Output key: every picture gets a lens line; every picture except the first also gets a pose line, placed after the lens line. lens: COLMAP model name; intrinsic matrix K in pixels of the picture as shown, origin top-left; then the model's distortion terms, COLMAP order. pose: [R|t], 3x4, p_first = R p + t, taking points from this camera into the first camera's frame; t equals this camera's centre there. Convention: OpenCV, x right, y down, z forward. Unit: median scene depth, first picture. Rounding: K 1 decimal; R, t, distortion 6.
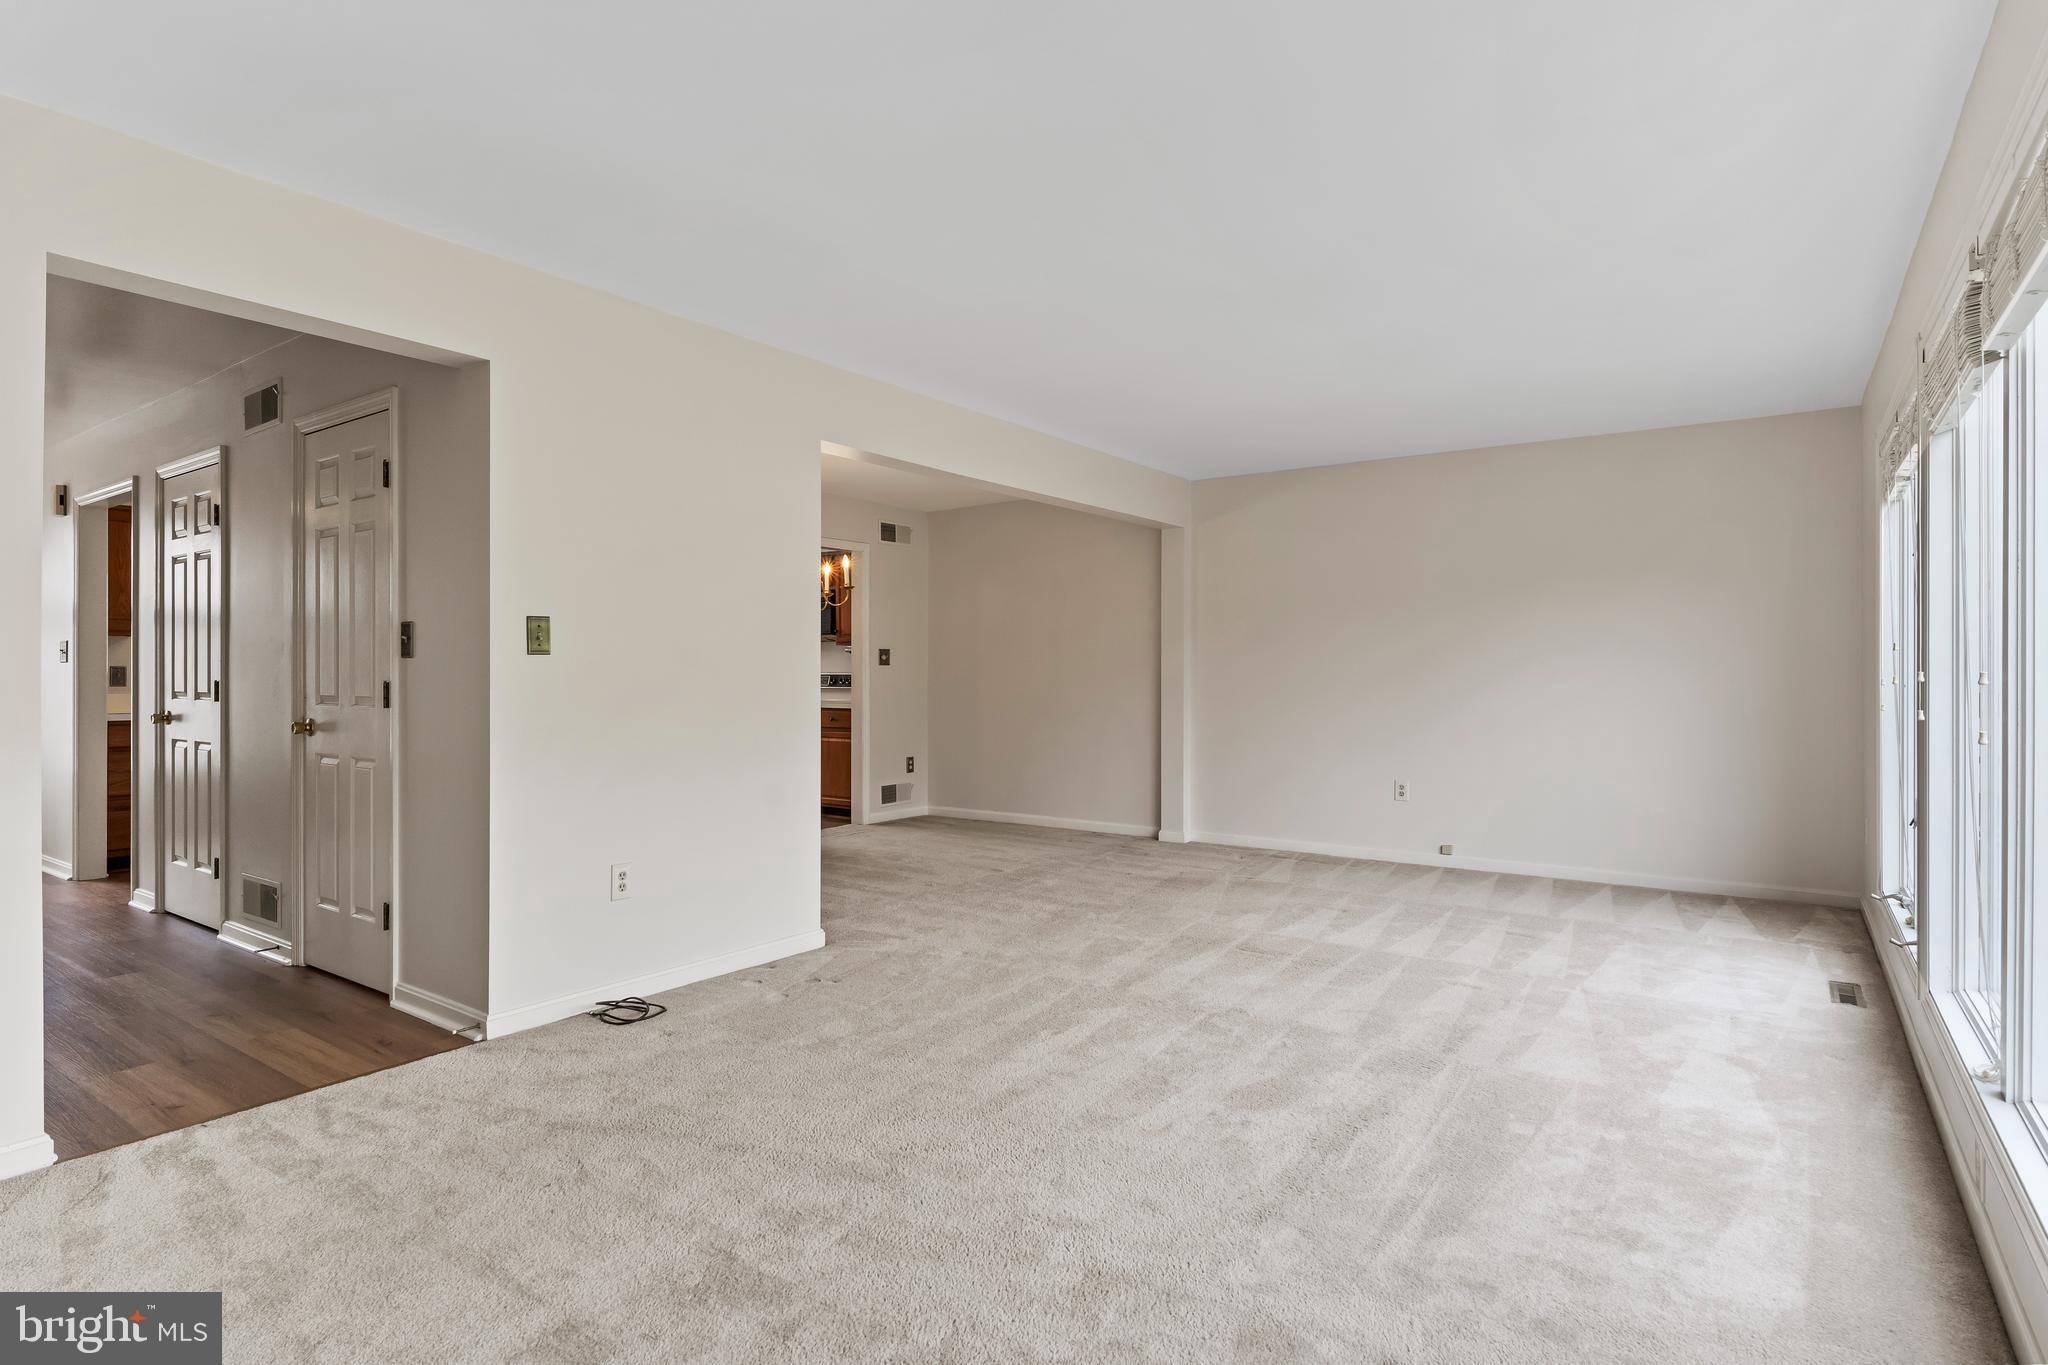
lens RADIAL K [[1050.3, 0, 1010.3], [0, 1050.3, 678.2], [0, 0, 1]] dist [-0.000675, 0.000462]
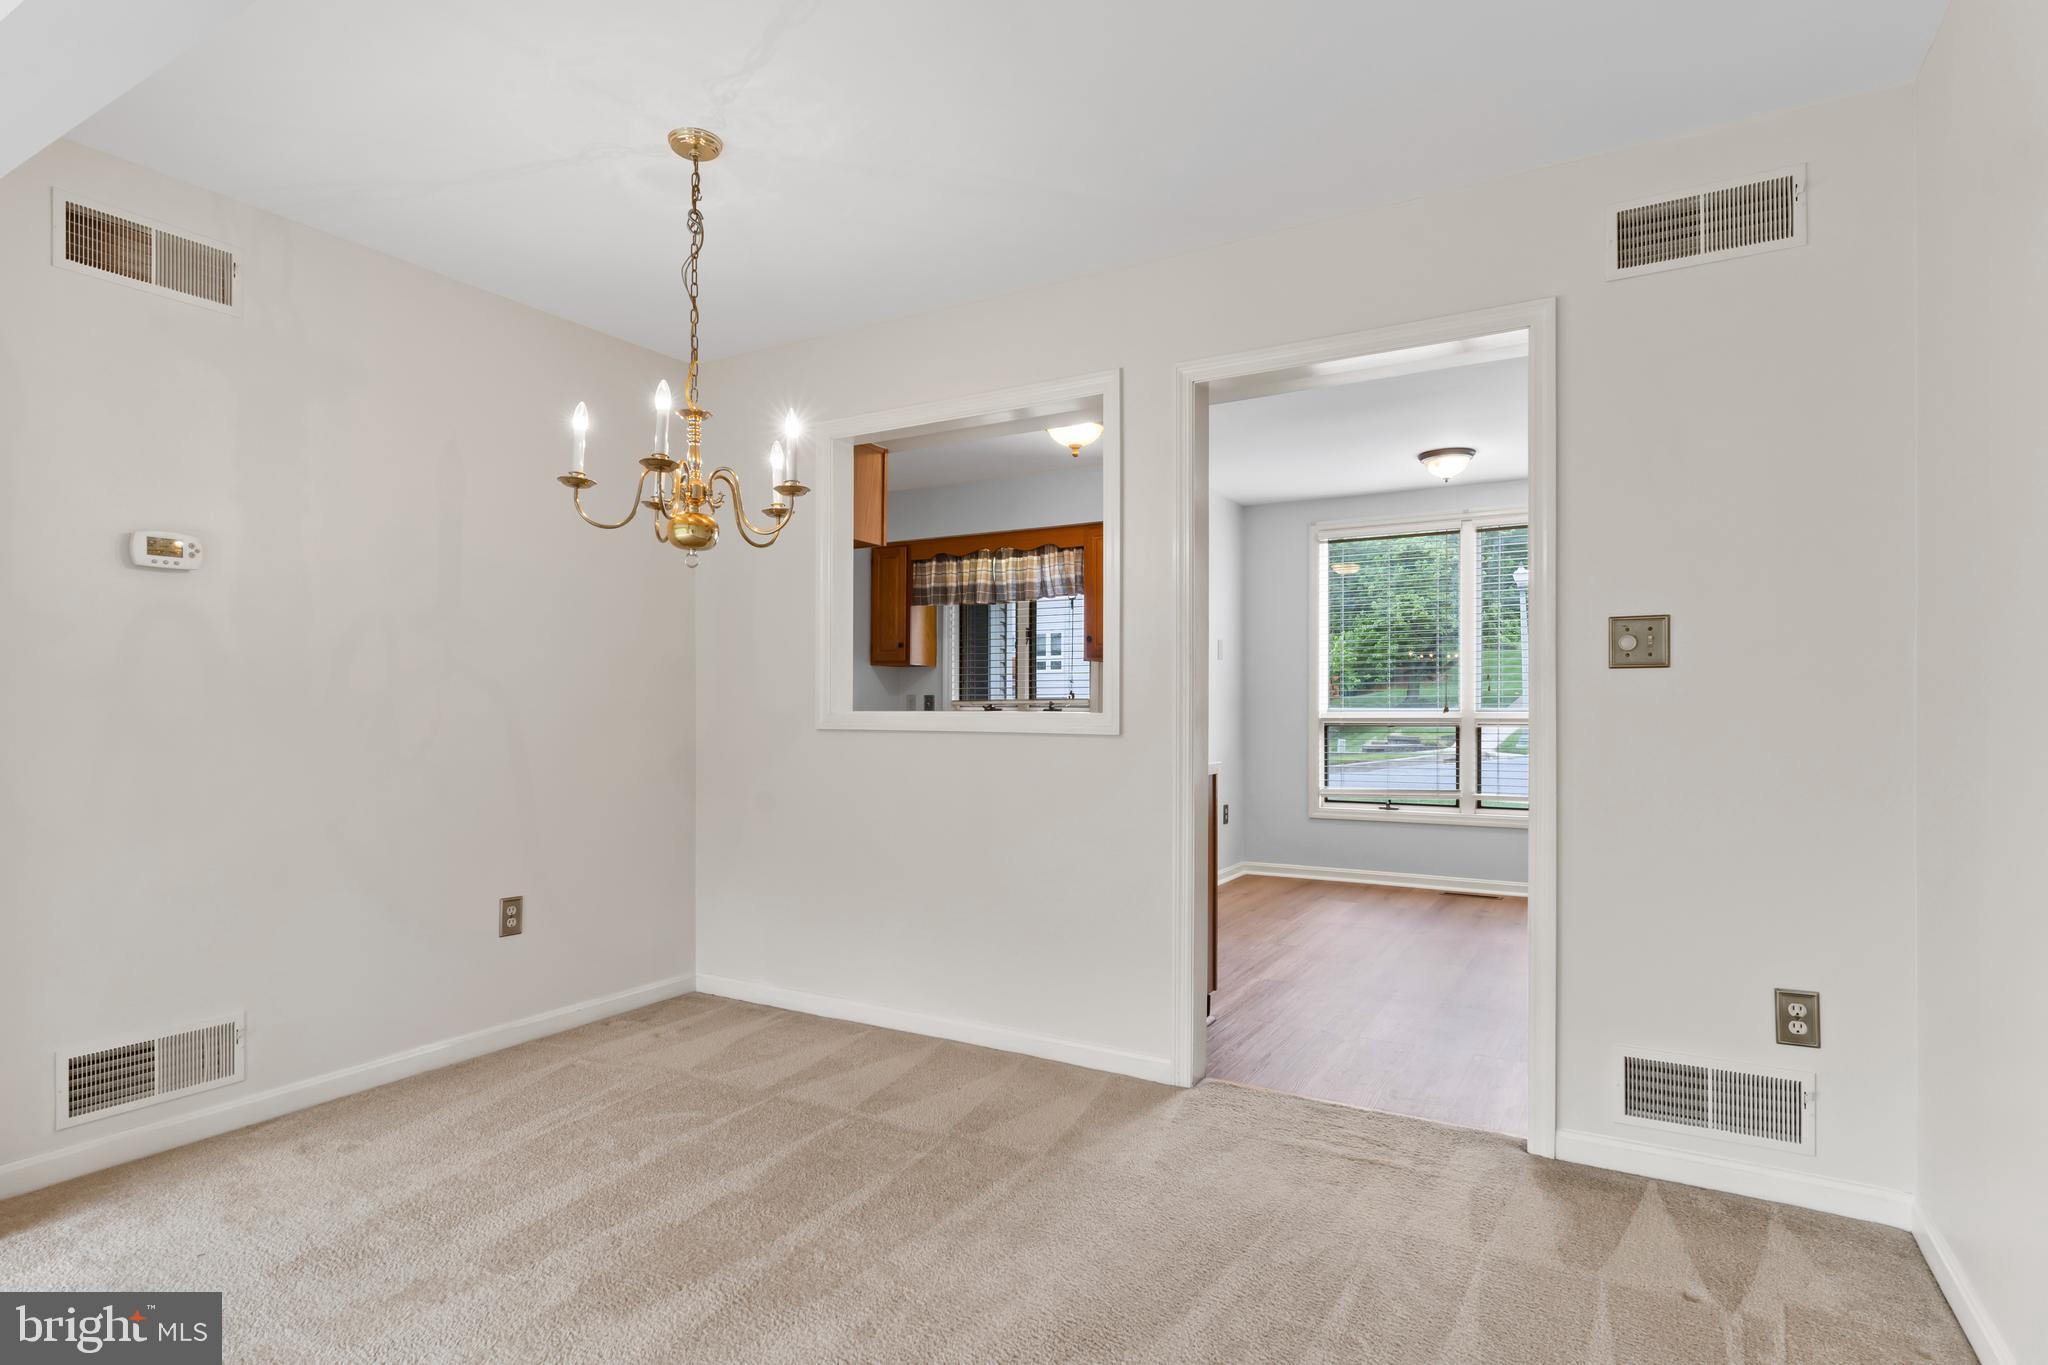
lens RADIAL K [[1055.5, 0, 1019.1], [0, 1055.5, 707.1], [0, 0, 1]] dist [-0.002102, -0.000494]
pose [[0.096412, -0.000095, -0.995342, 0.419016], [-0.006192, 0.999981, -0.000696, 0.000305], [0.995322, 0.006230, 0.096409, 1.916433]]
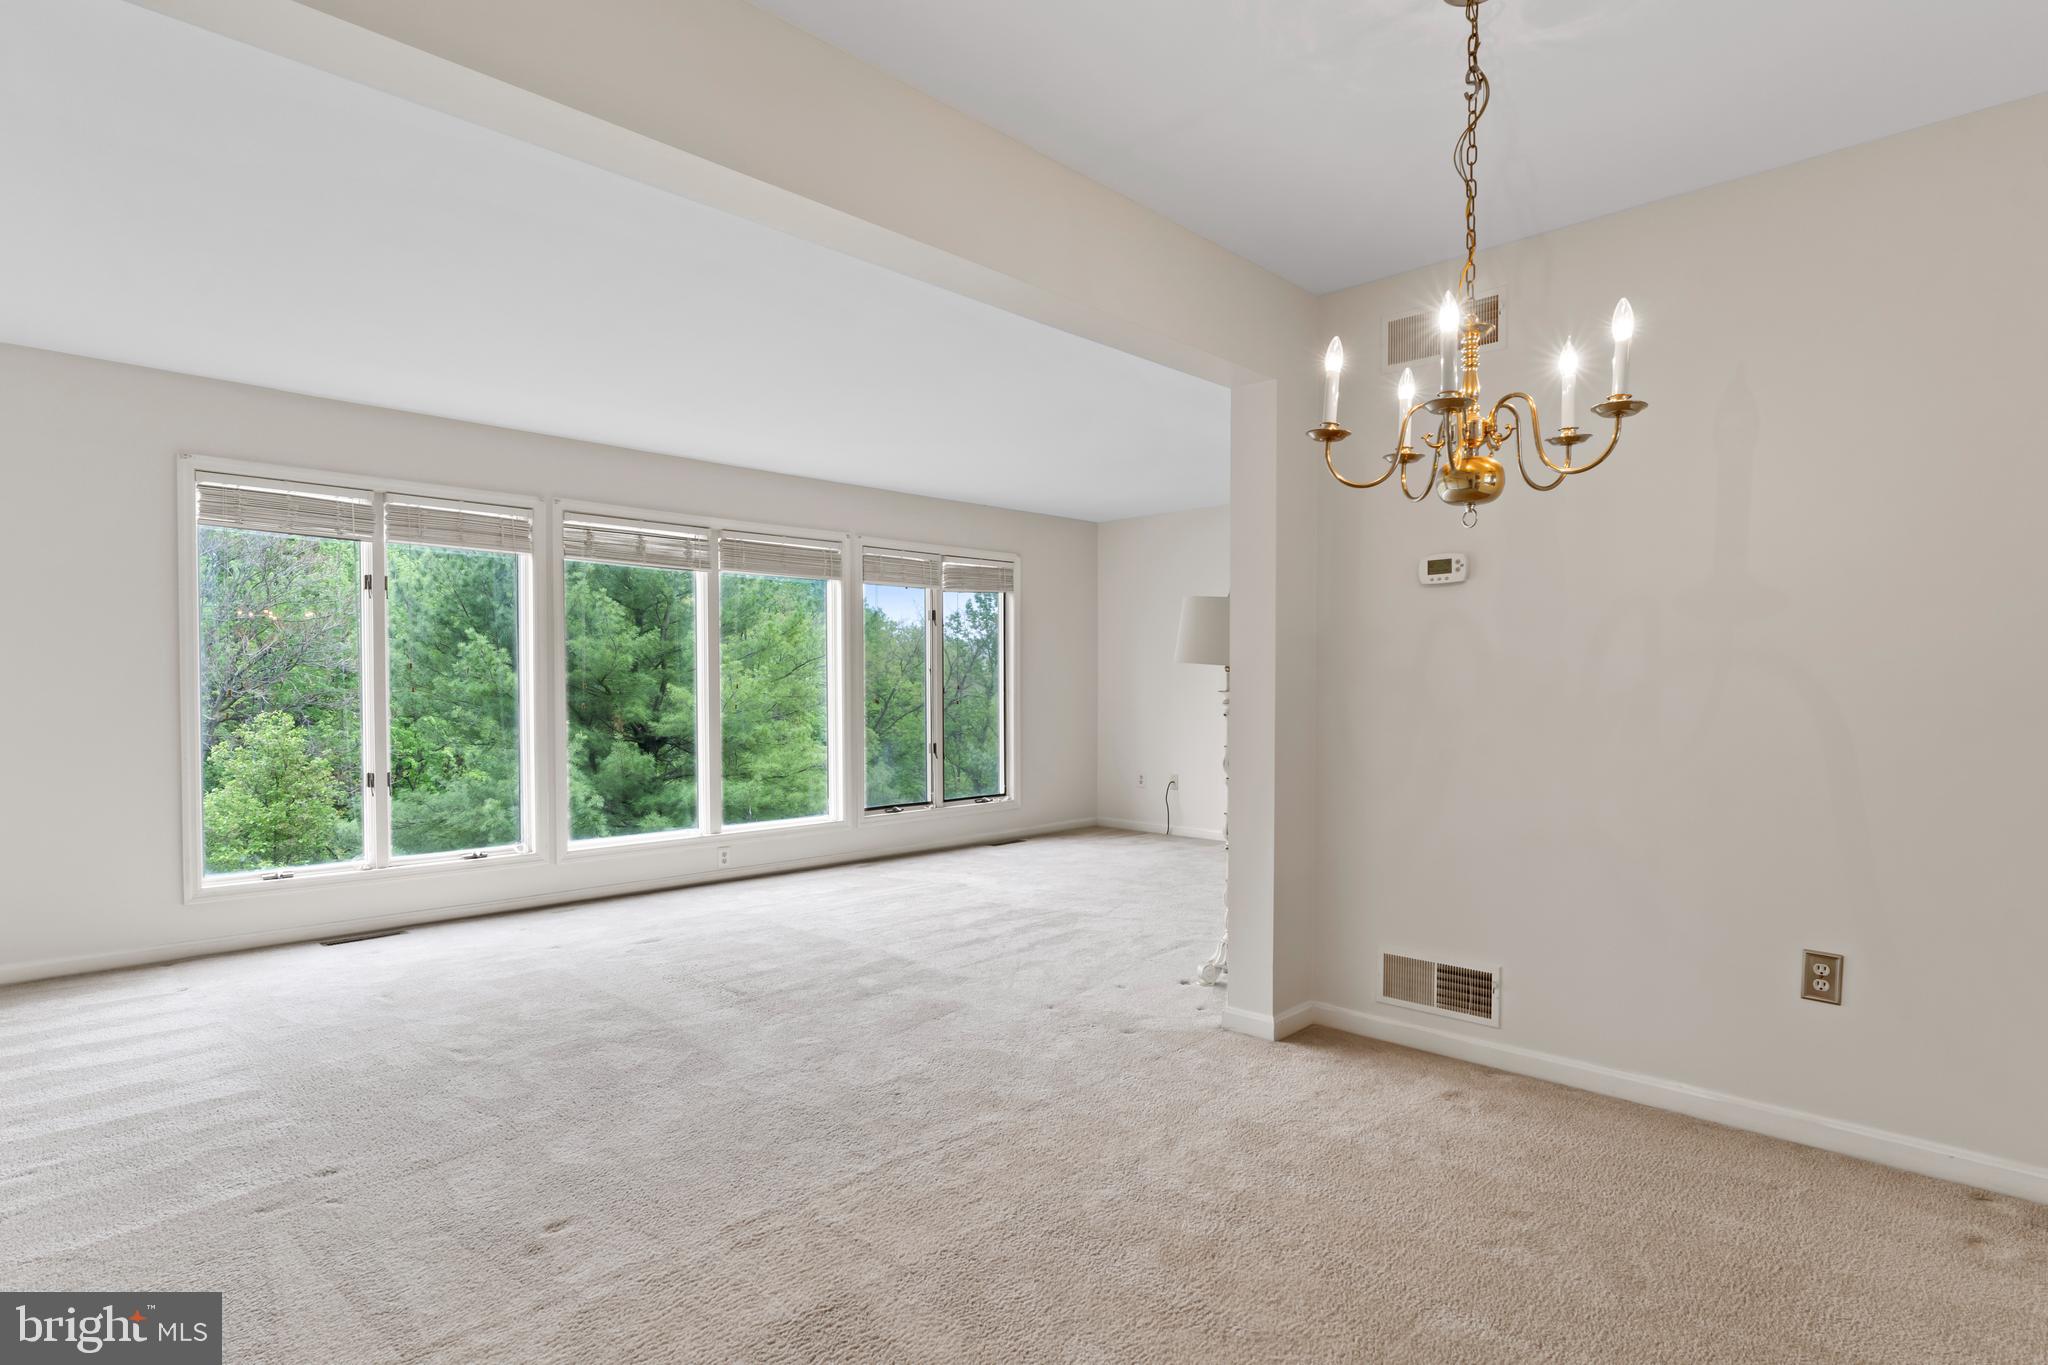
lens RADIAL K [[1070.0, 0, 1017.8], [0, 1070.0, 707.4], [0, 0, 1]] dist [-0.002803, 0.001529]
pose [[-0.988423, -0.003436, 0.151685, -0.183916], [0.000582, 0.999650, 0.026439, -0.012597], [-0.151722, 0.026222, -0.988075, 2.385083]]
